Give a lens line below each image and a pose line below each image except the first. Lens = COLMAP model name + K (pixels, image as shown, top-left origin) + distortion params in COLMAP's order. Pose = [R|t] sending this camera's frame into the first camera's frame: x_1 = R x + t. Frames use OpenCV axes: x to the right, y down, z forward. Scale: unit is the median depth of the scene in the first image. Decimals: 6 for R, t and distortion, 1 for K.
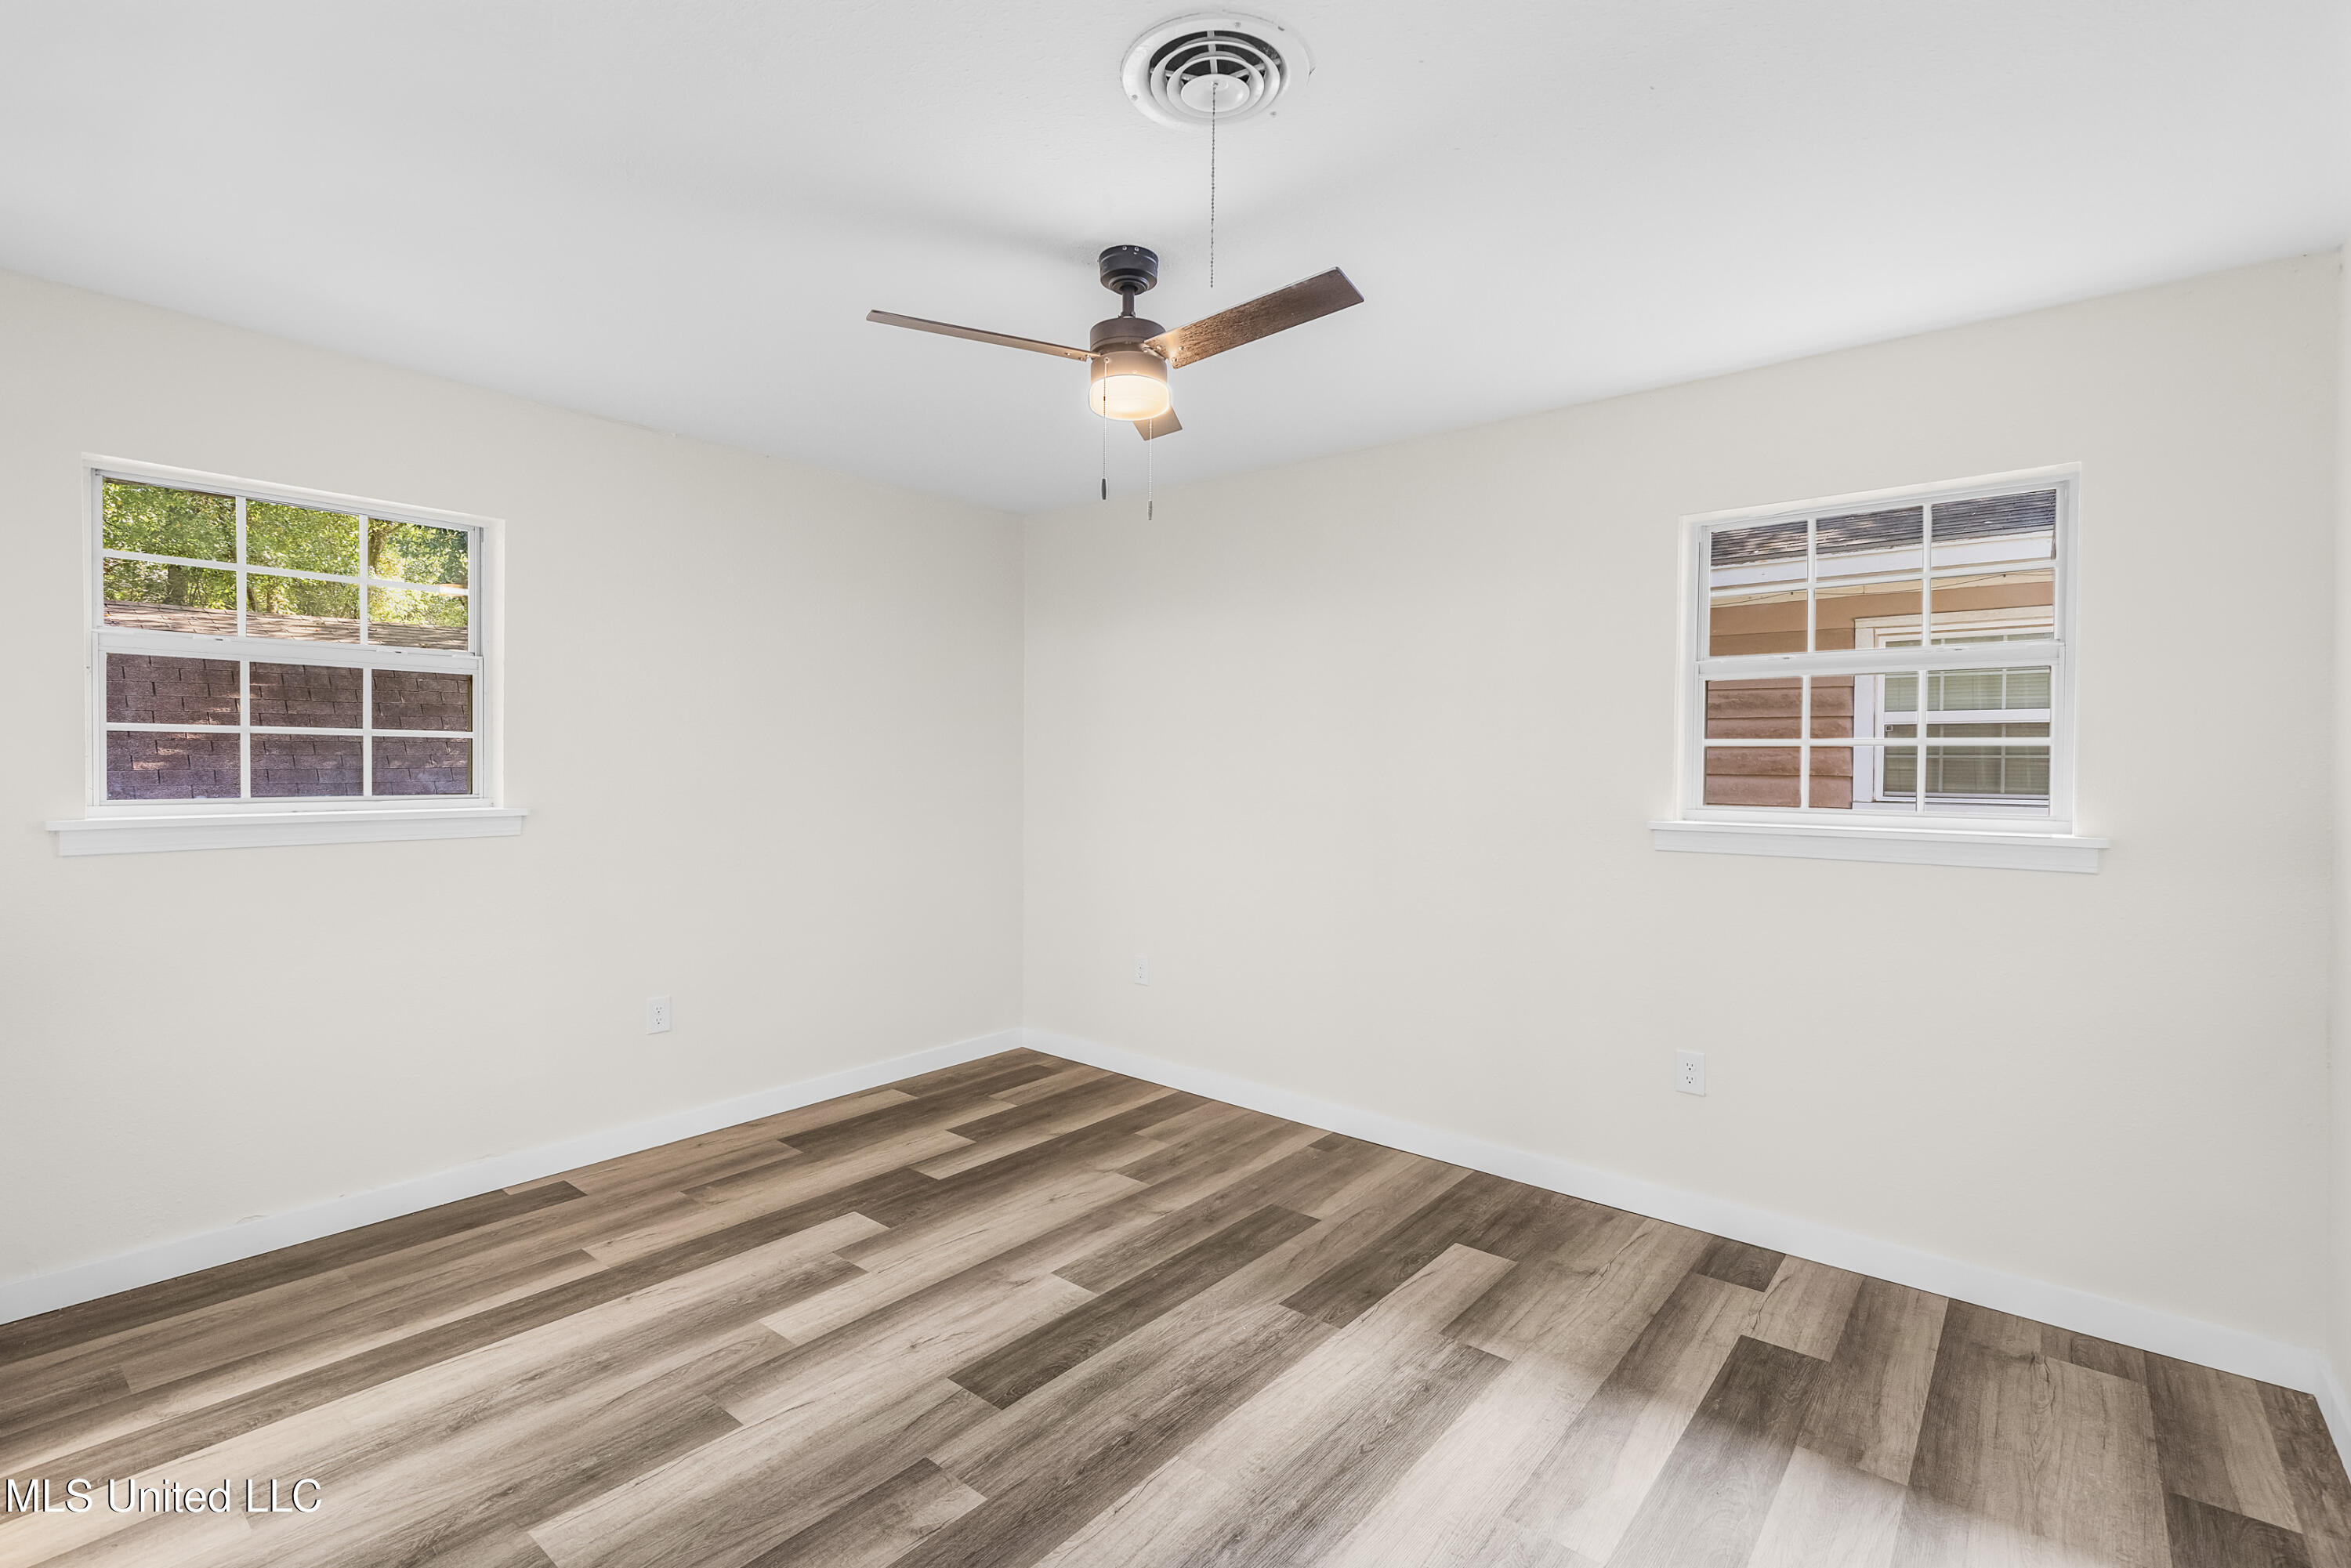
lens RADIAL K [[1079.8, 0, 1185.9], [0, 1079.8, 760.4], [0, 0, 1]] dist [0.012860, -0.000365]
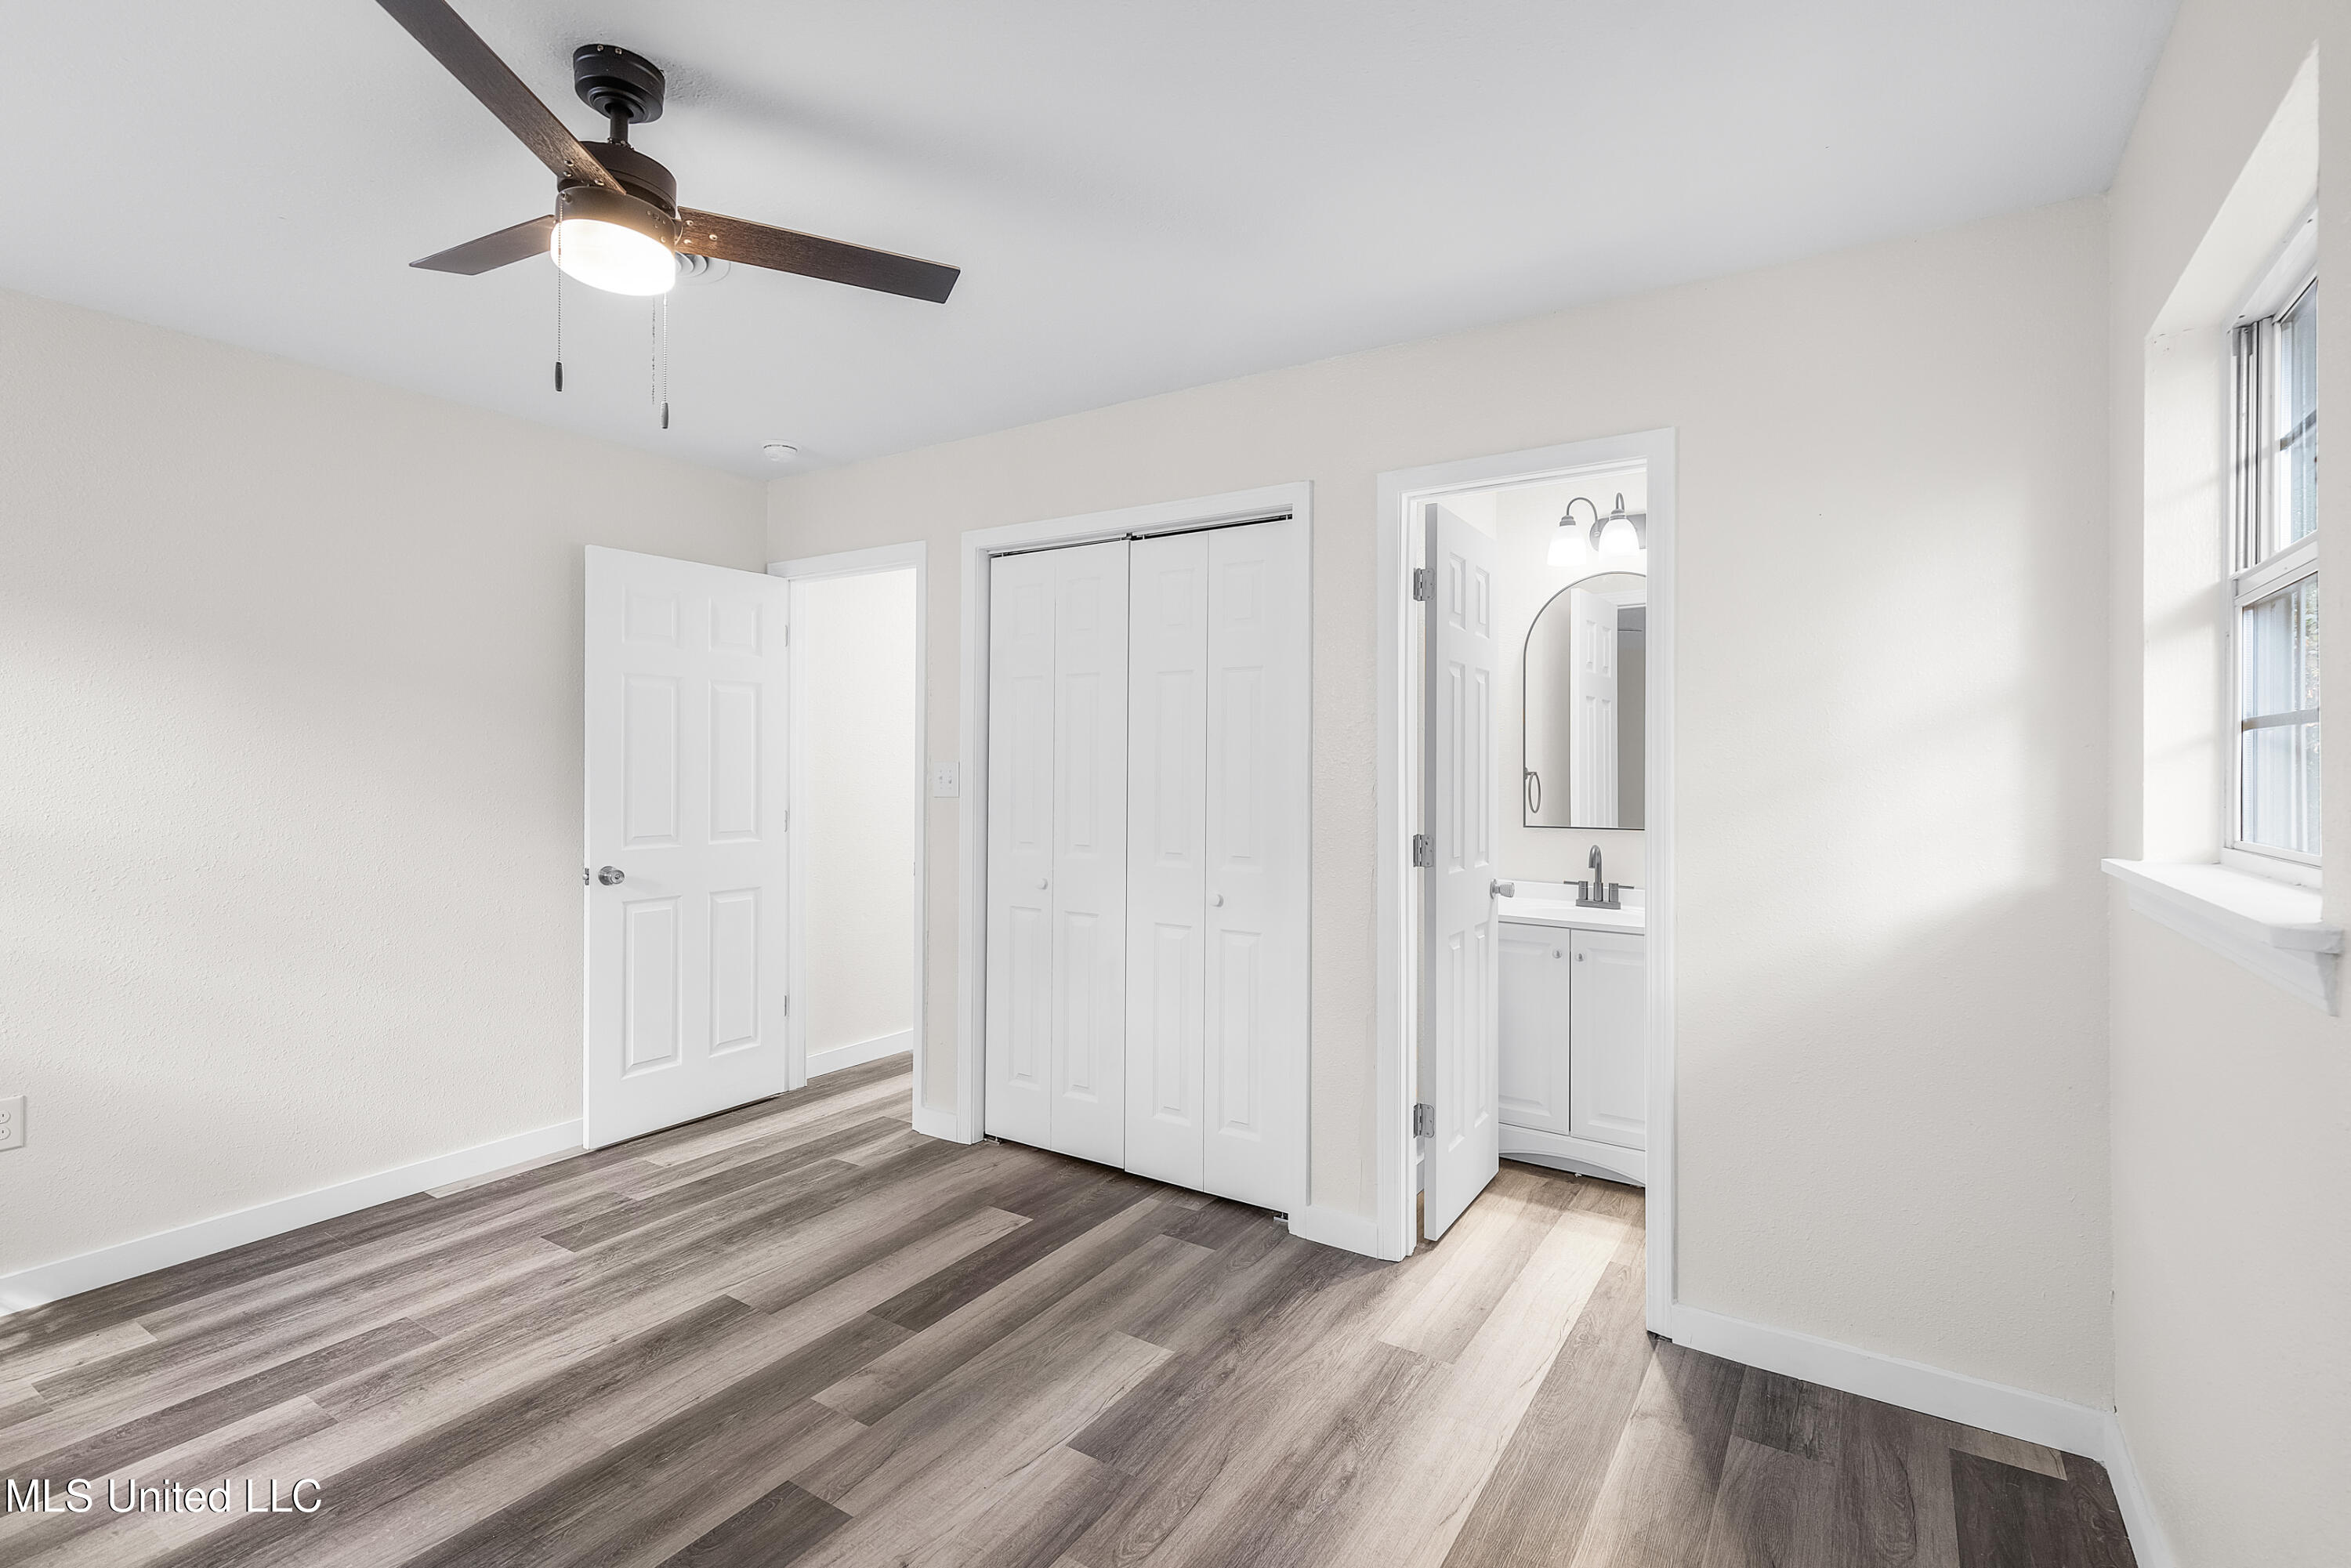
lens RADIAL K [[1079.8, 0, 1185.9], [0, 1079.8, 760.4], [0, 0, 1]] dist [0.012860, -0.000365]
pose [[-0.993106, -0.007438, -0.116982, -0.394485], [-0.006317, 0.999930, -0.009957, 0.007296], [0.117048, -0.009150, -0.993084, 1.977374]]
